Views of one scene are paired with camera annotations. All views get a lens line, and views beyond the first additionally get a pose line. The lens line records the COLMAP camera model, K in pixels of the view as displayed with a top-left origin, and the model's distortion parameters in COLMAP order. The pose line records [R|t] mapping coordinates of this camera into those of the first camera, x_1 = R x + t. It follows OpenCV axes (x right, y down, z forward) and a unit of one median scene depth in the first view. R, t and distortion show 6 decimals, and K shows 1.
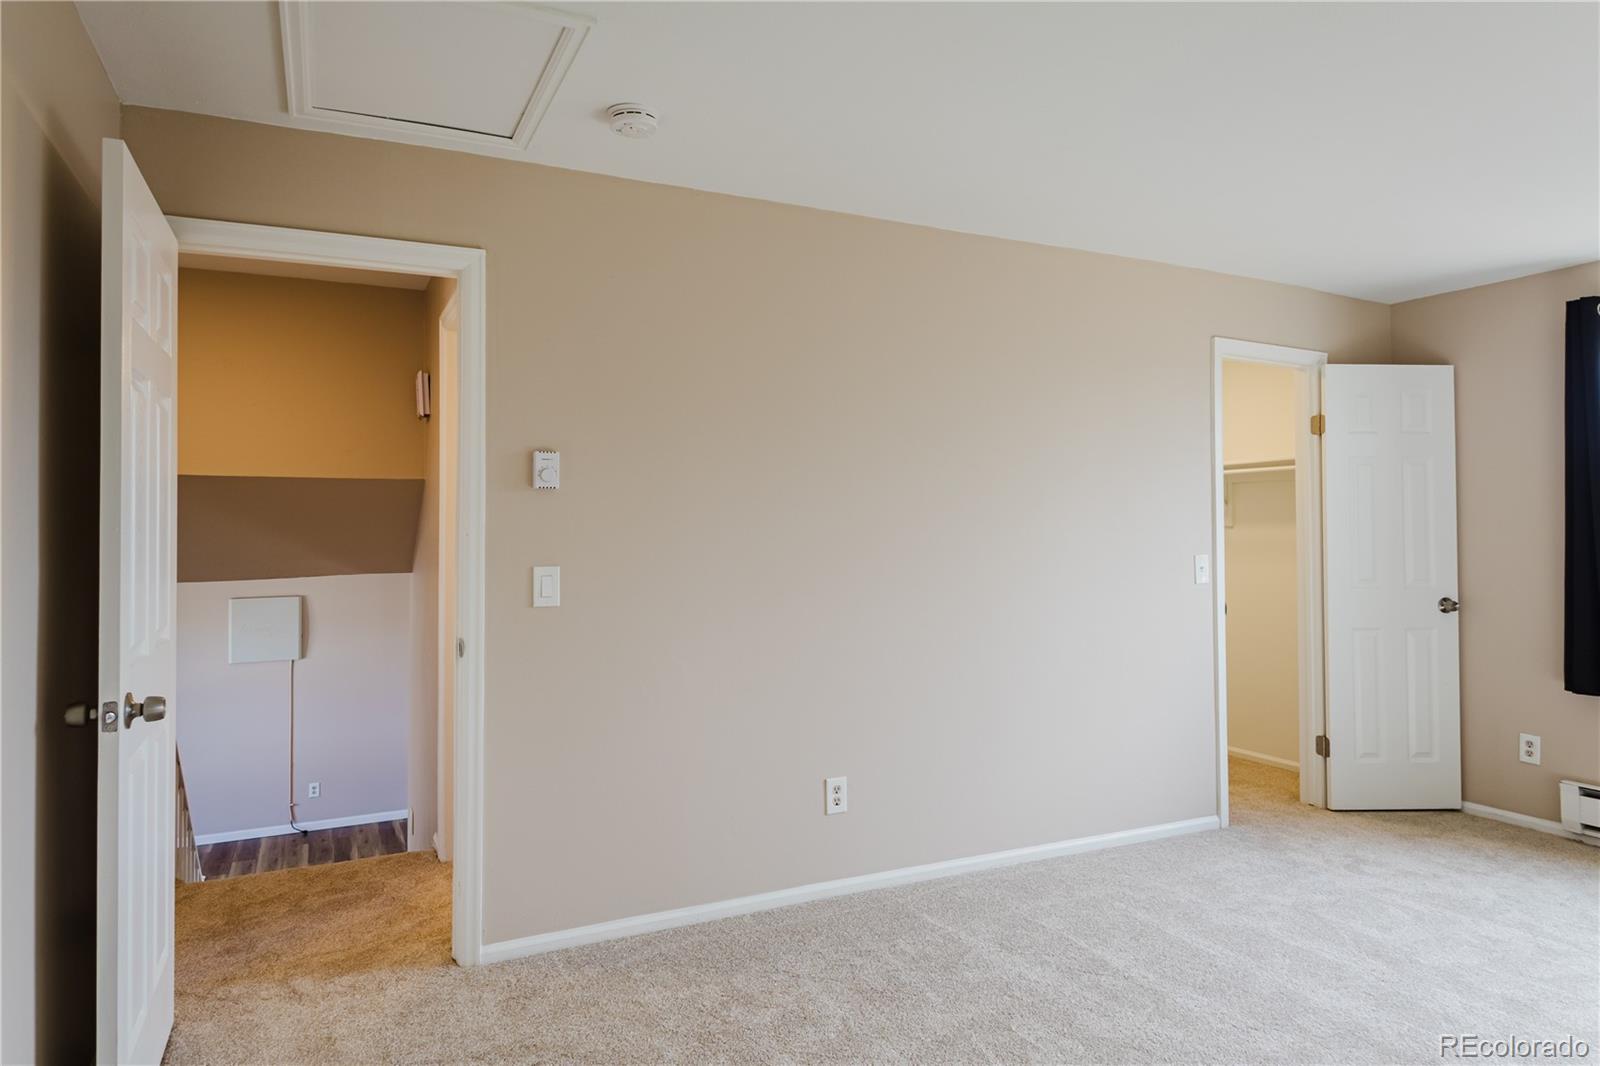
lens RADIAL K [[1007.6, 0, 800.0], [0, 1007.6, 533.0], [0, 0, 1]] dist [0.002054, 0.000013]
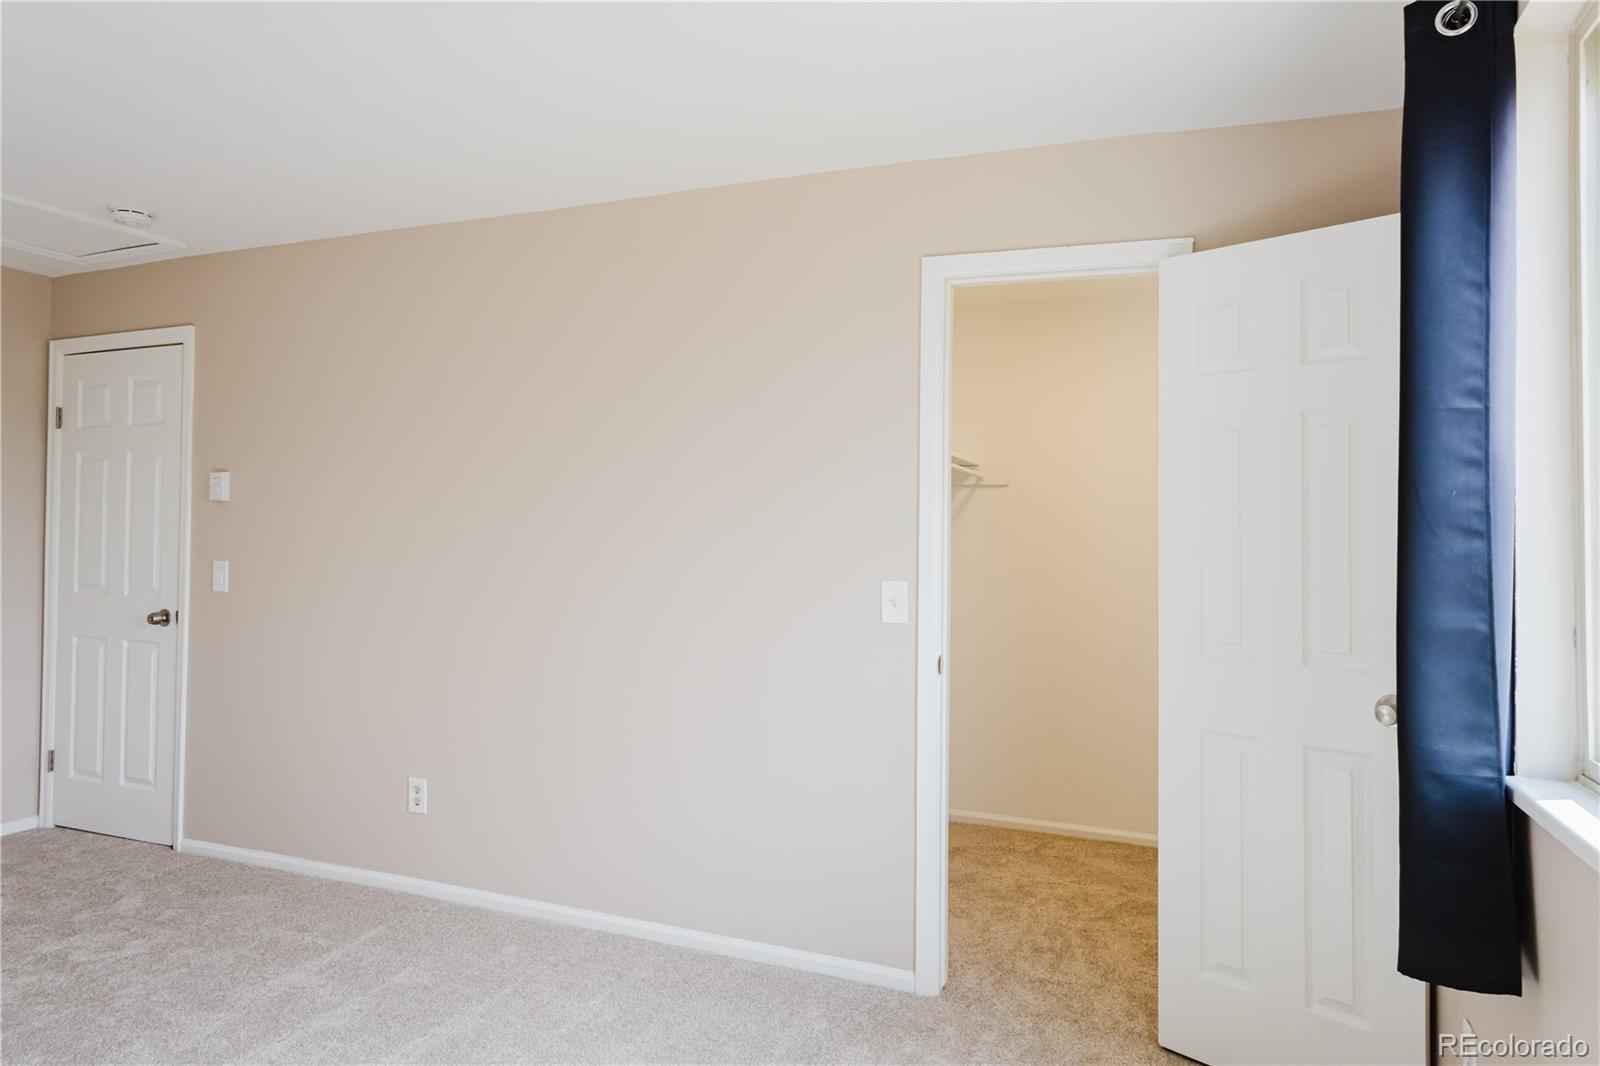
lens RADIAL K [[1092.4, 0, 800.0], [0, 1092.4, 533.0], [0, 0, 1]] dist [0.027681, 0.000471]
pose [[0.634212, -0.000269, -0.773160, 1.137601], [-0.022724, 0.999561, -0.018988, 0.006784], [0.772826, 0.029611, 0.633927, 0.584380]]
